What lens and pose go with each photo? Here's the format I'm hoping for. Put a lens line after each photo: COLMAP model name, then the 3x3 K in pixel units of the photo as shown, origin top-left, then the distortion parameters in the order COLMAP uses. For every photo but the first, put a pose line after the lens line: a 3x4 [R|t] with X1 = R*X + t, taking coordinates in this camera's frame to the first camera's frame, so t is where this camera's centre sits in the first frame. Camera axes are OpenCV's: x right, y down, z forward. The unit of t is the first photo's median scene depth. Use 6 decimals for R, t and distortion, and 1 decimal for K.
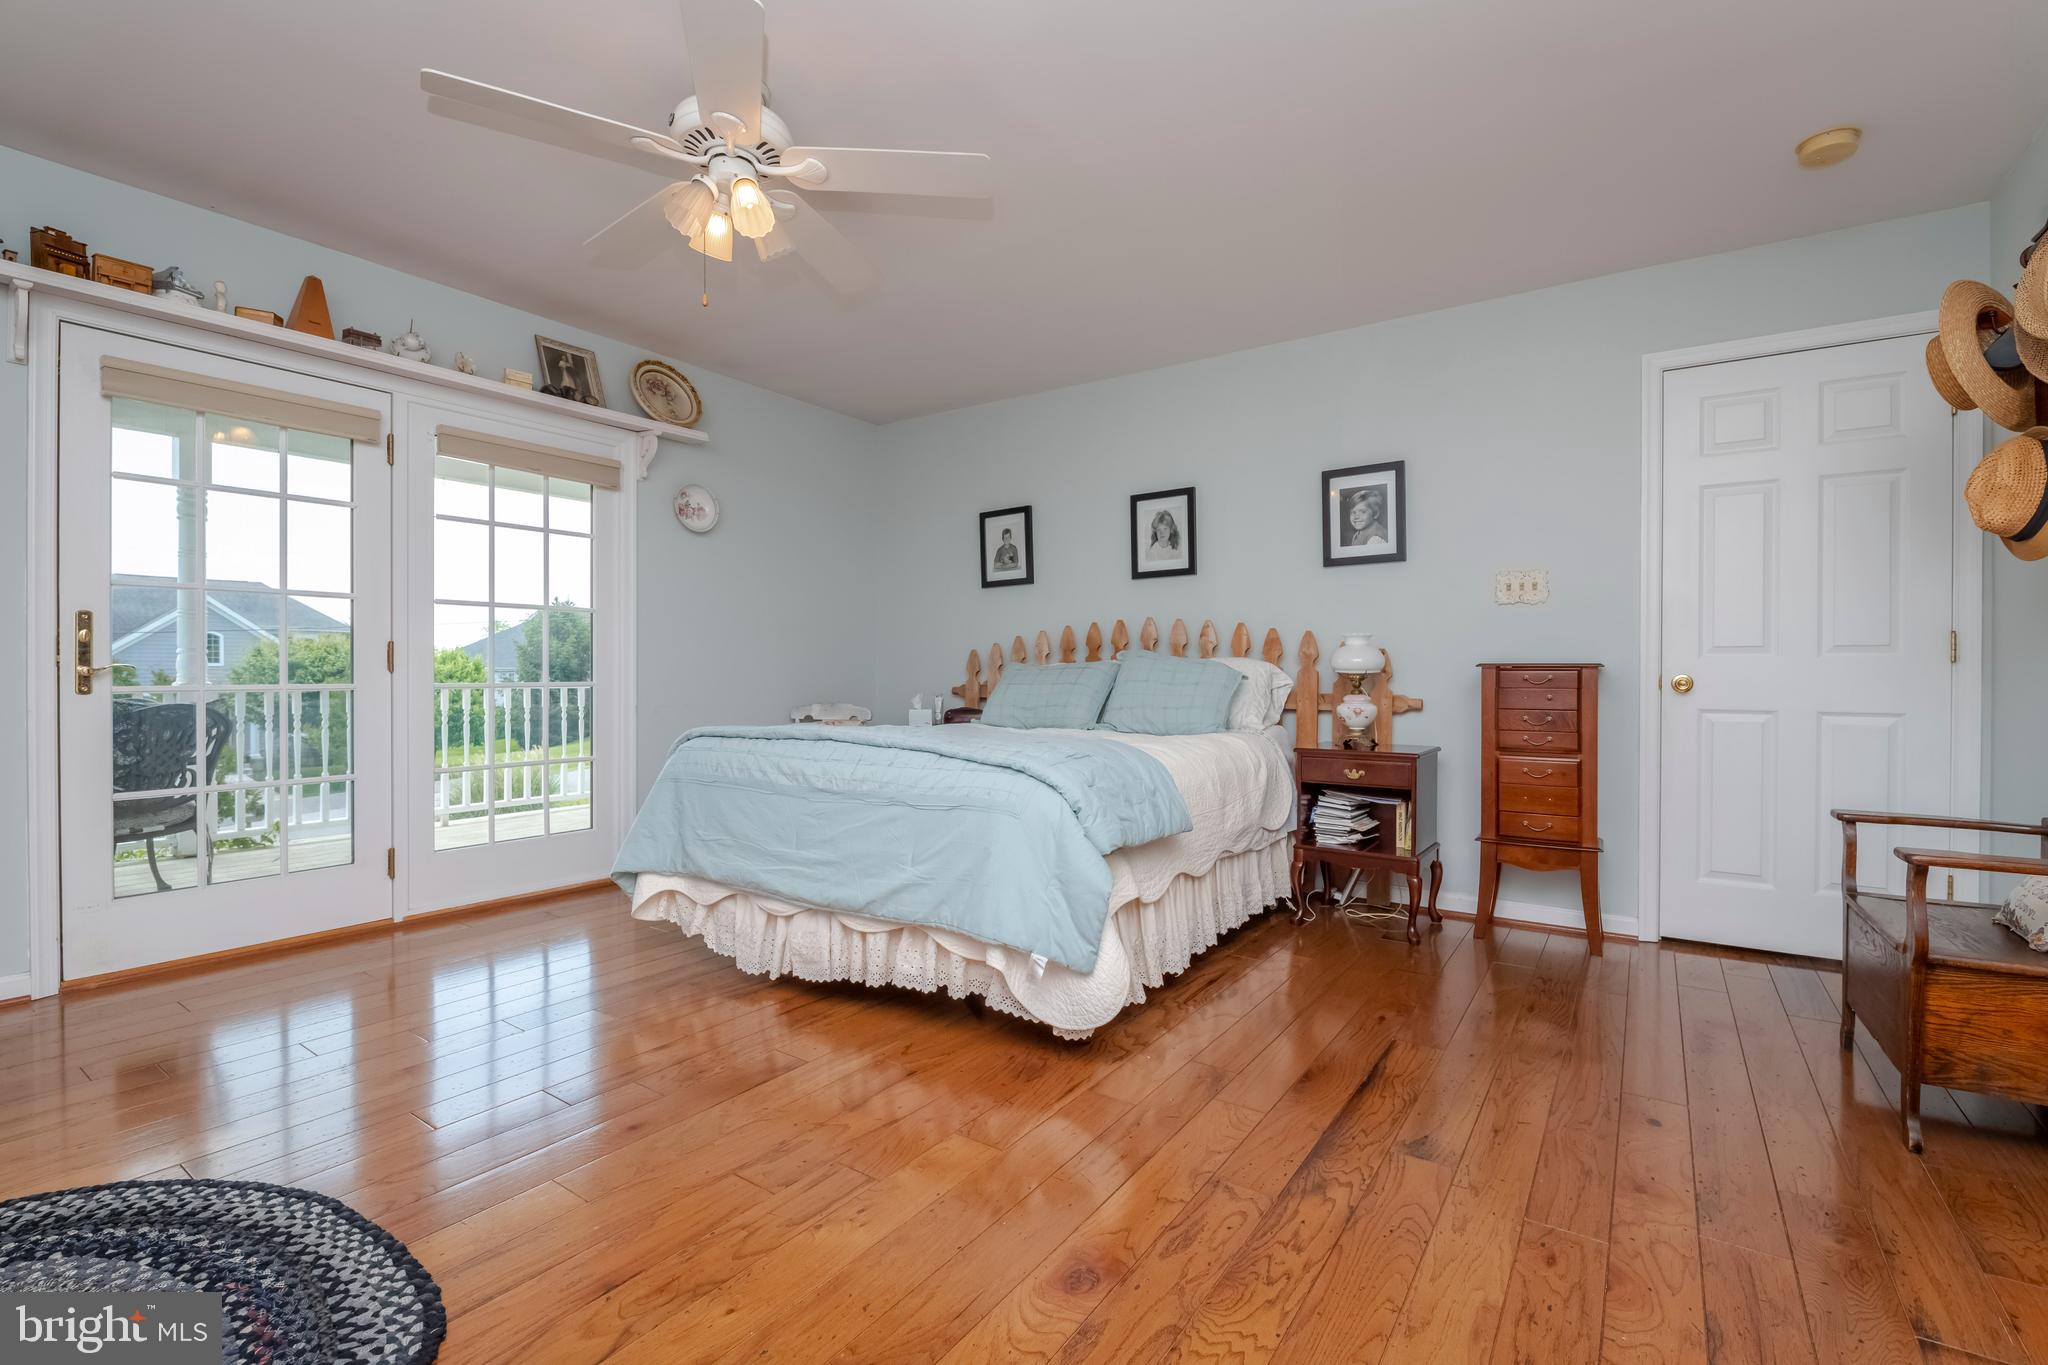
lens RADIAL K [[898.8, 0, 1079.0], [0, 898.8, 672.1], [0, 0, 1]] dist [0.004879, -0.000236]
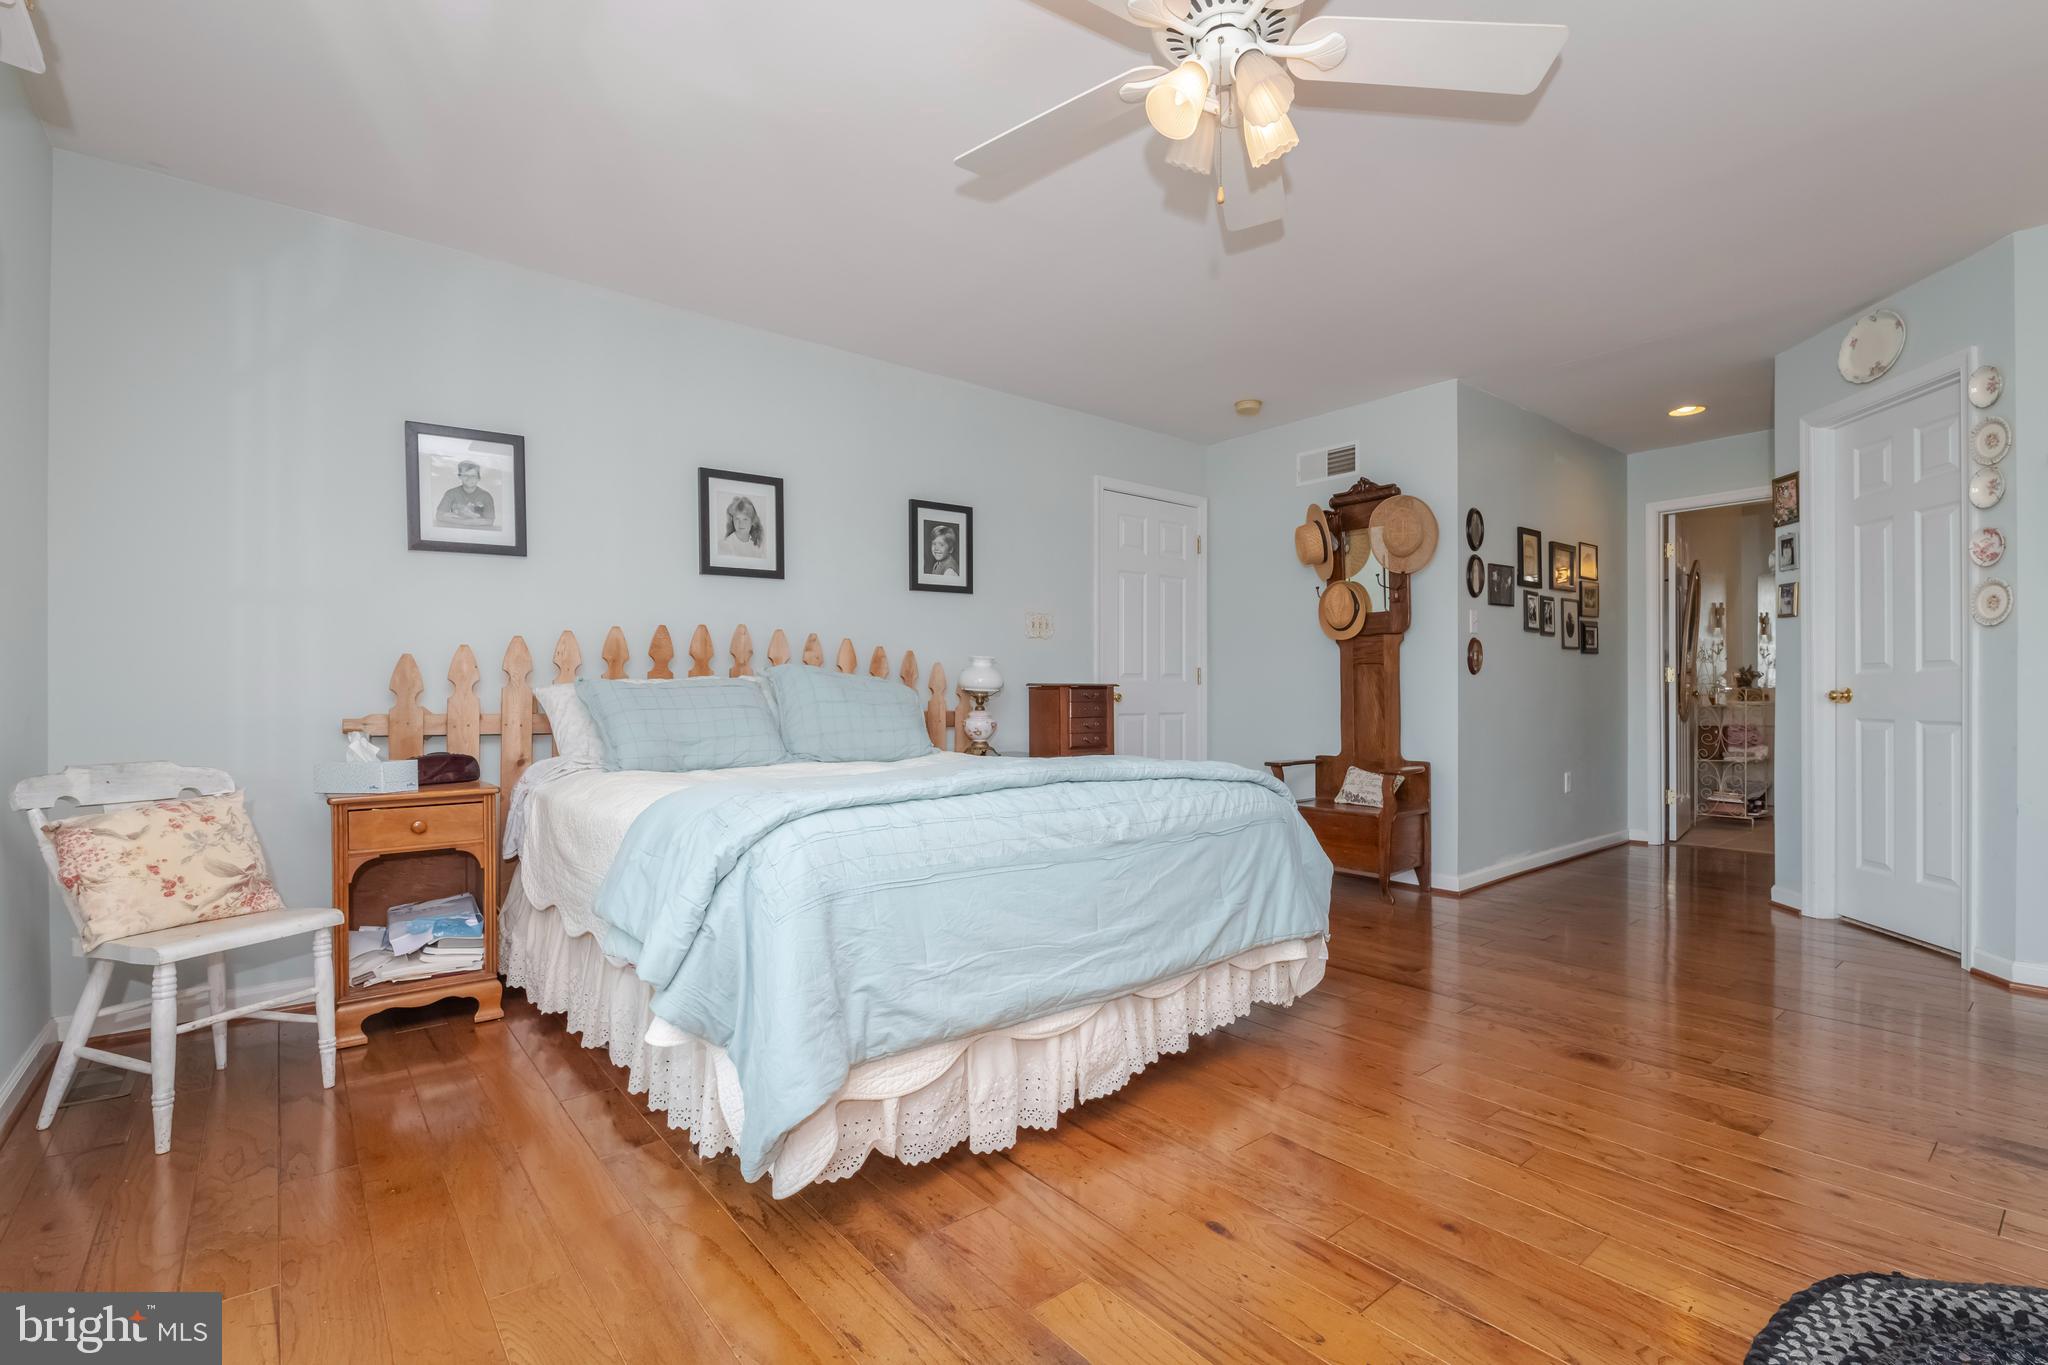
lens RADIAL K [[898.8, 0, 1032.9], [0, 898.8, 697.6], [0, 0, 1]] dist [0.004879, -0.000236]
pose [[0.322263, -0.003673, 0.946643, -0.677523], [0.006175, 0.999979, 0.001778, 0.006757], [-0.946630, 0.005273, 0.322279, 0.534785]]
